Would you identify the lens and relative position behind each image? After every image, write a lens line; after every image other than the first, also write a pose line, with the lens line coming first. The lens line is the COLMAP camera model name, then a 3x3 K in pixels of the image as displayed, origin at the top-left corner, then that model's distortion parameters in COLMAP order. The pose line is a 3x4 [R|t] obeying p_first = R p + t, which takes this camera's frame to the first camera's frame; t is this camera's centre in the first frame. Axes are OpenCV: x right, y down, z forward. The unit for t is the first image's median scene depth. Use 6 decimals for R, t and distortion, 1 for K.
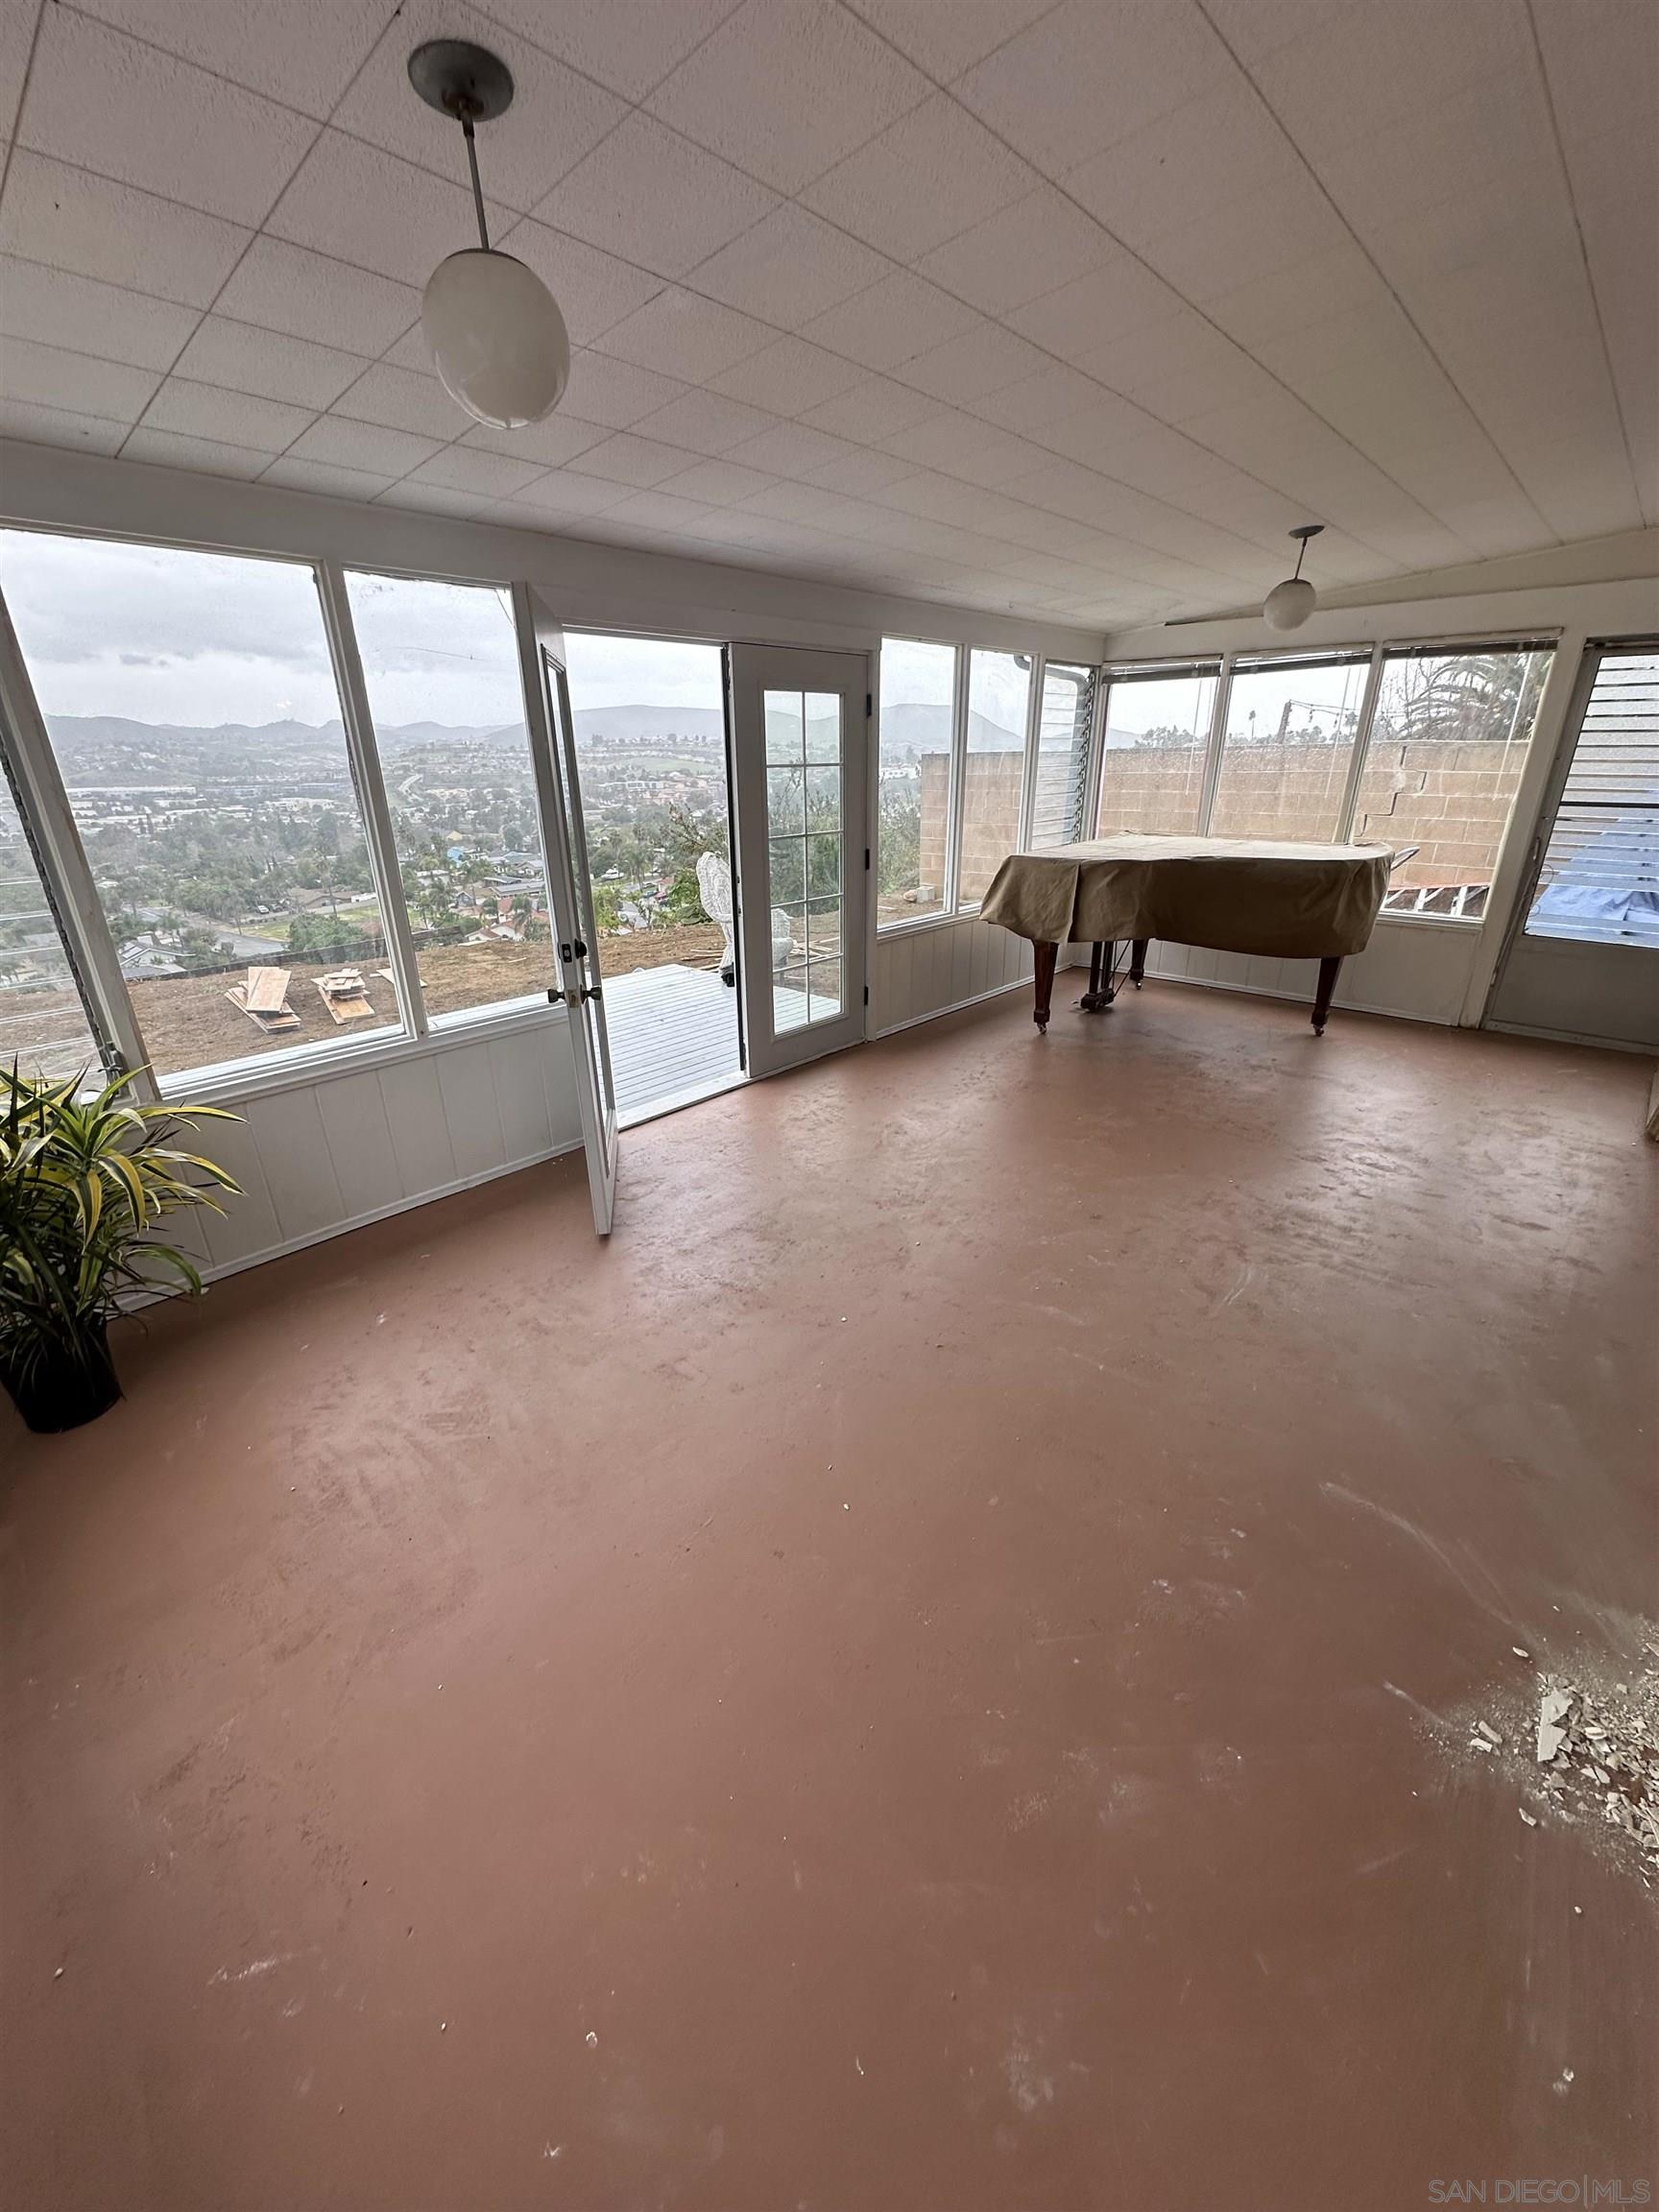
lens RADIAL K [[875.2, 0, 829.5], [0, 875.2, 1106.0], [0, 0, 1]] dist [-0.018387, 0.000018]
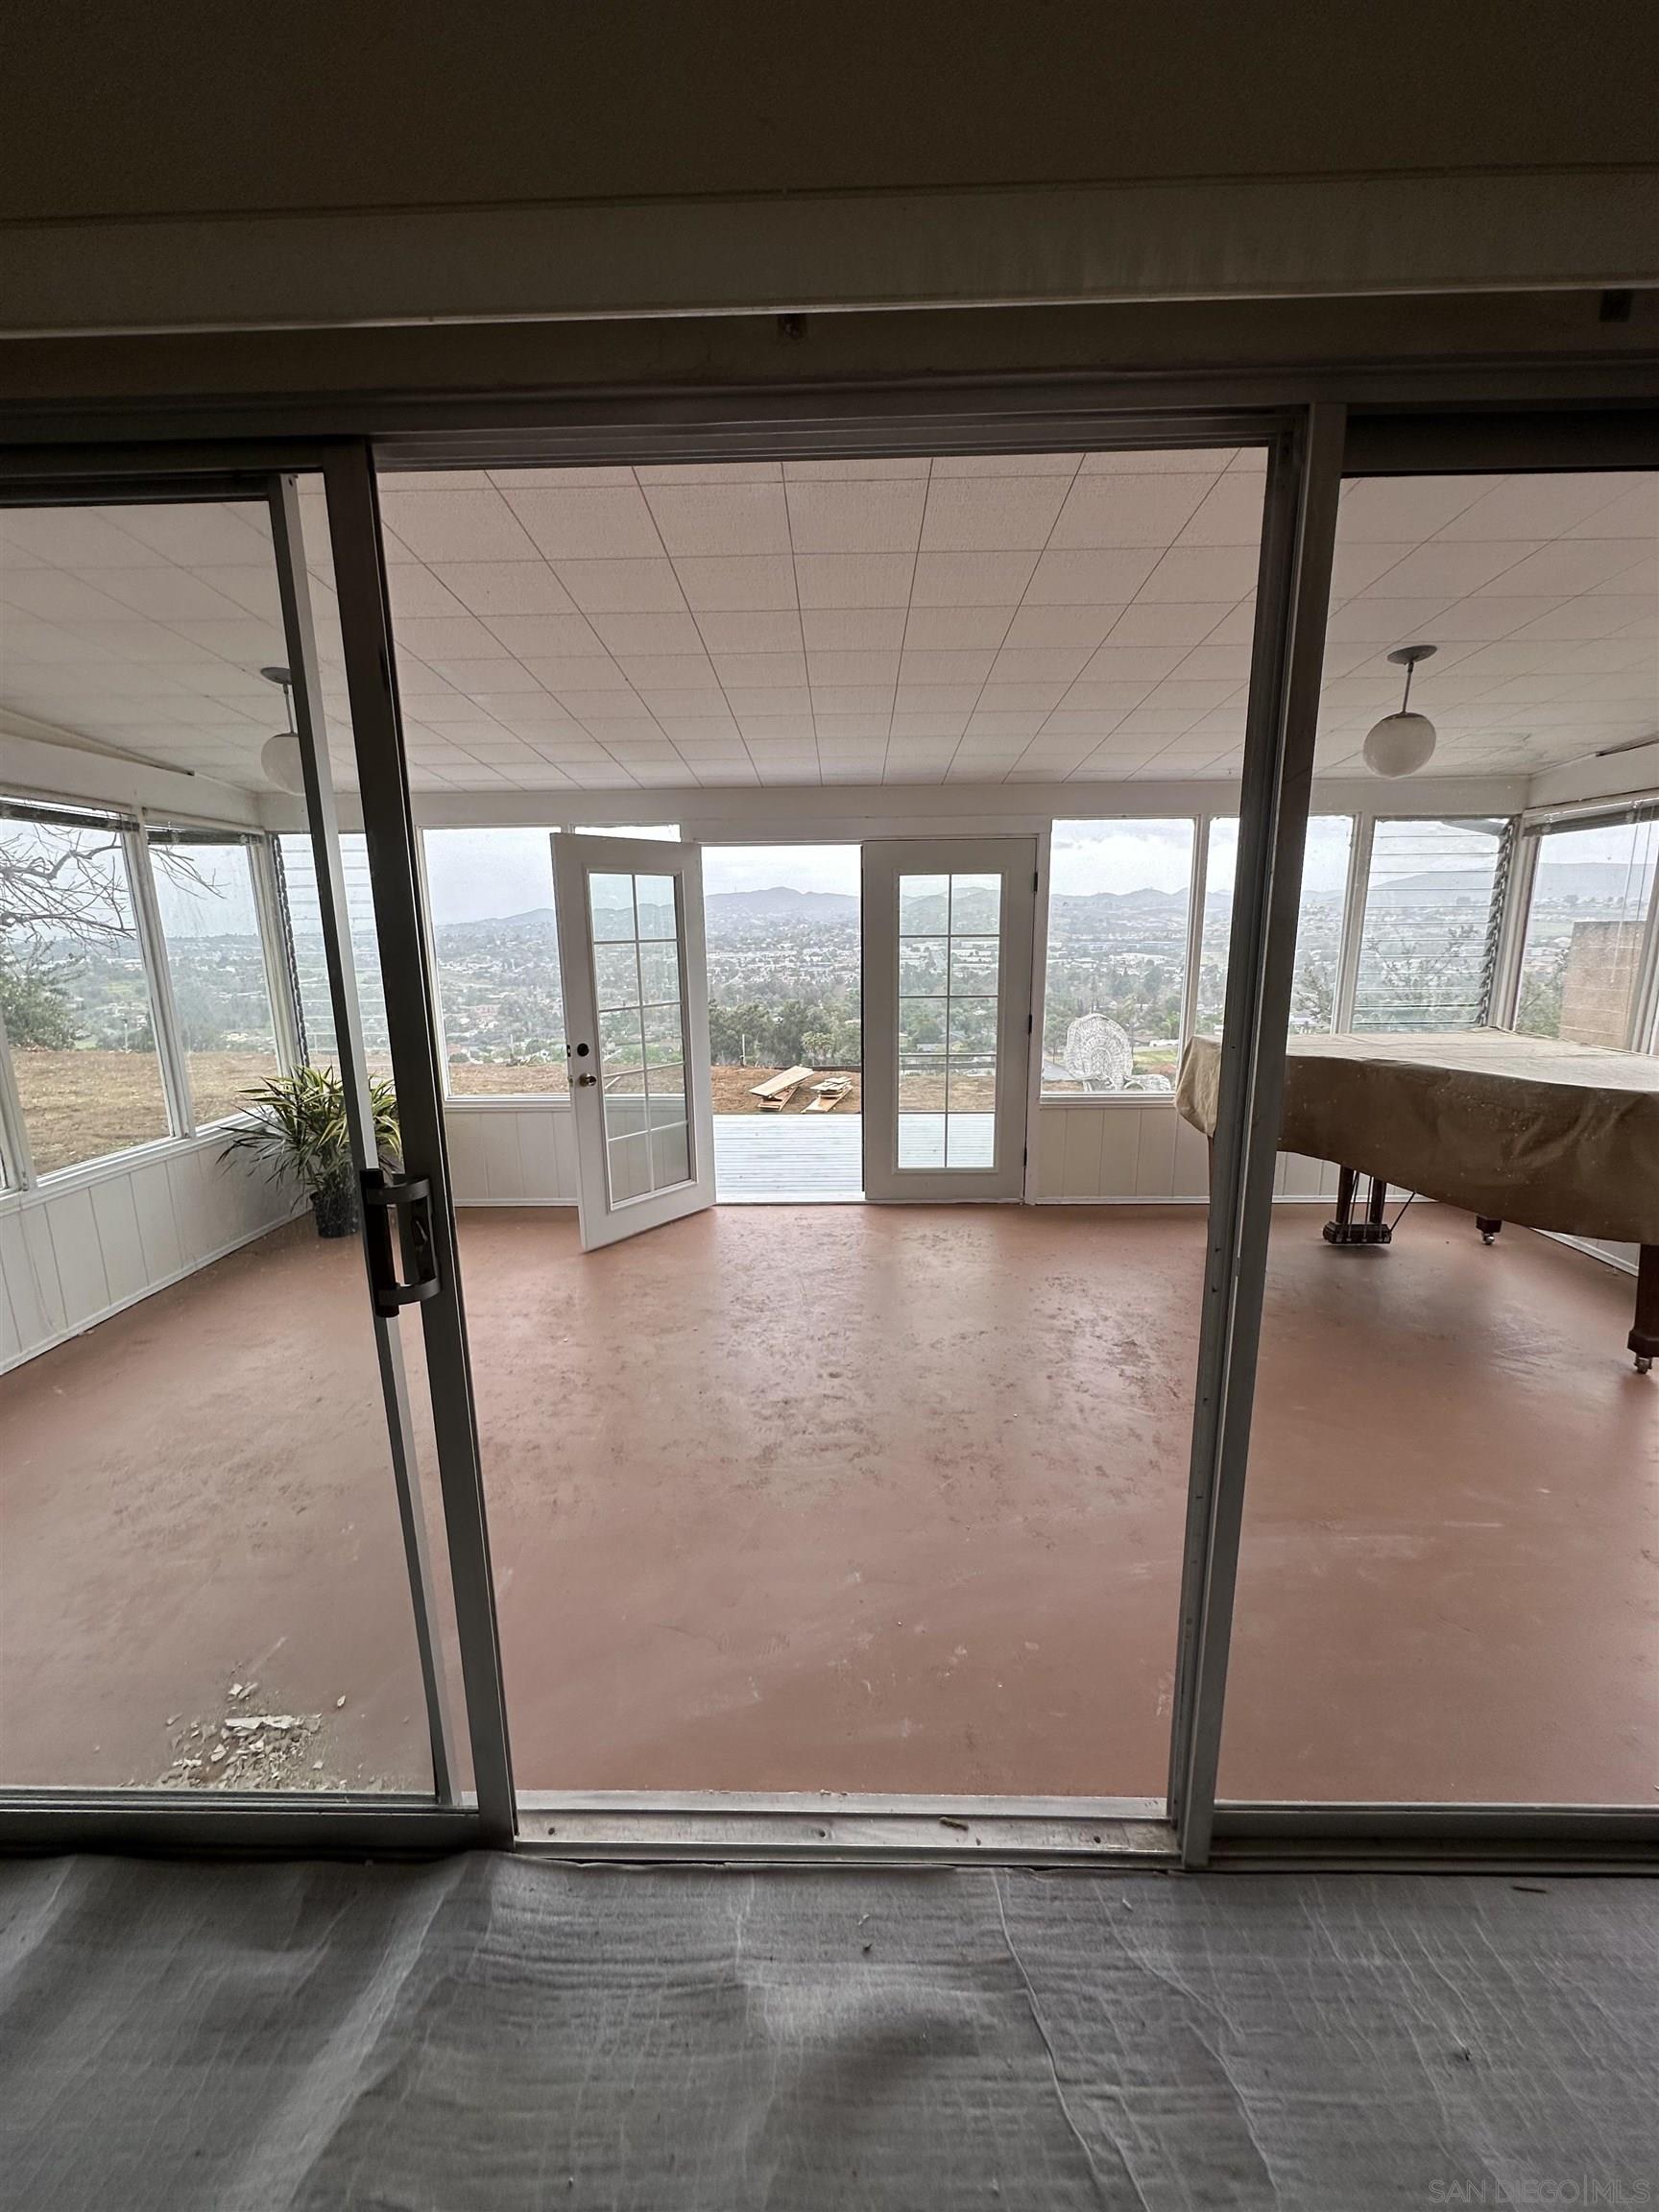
lens RADIAL K [[873.2, 0, 829.5], [0, 873.2, 1106.0], [0, 0, 1]] dist [-0.010956, 0.000061]
pose [[0.662783, 0.158530, -0.731838, 0.691584], [-0.276918, 0.959938, -0.042848, -0.087111], [0.695726, 0.231058, 0.680131, 0.174846]]
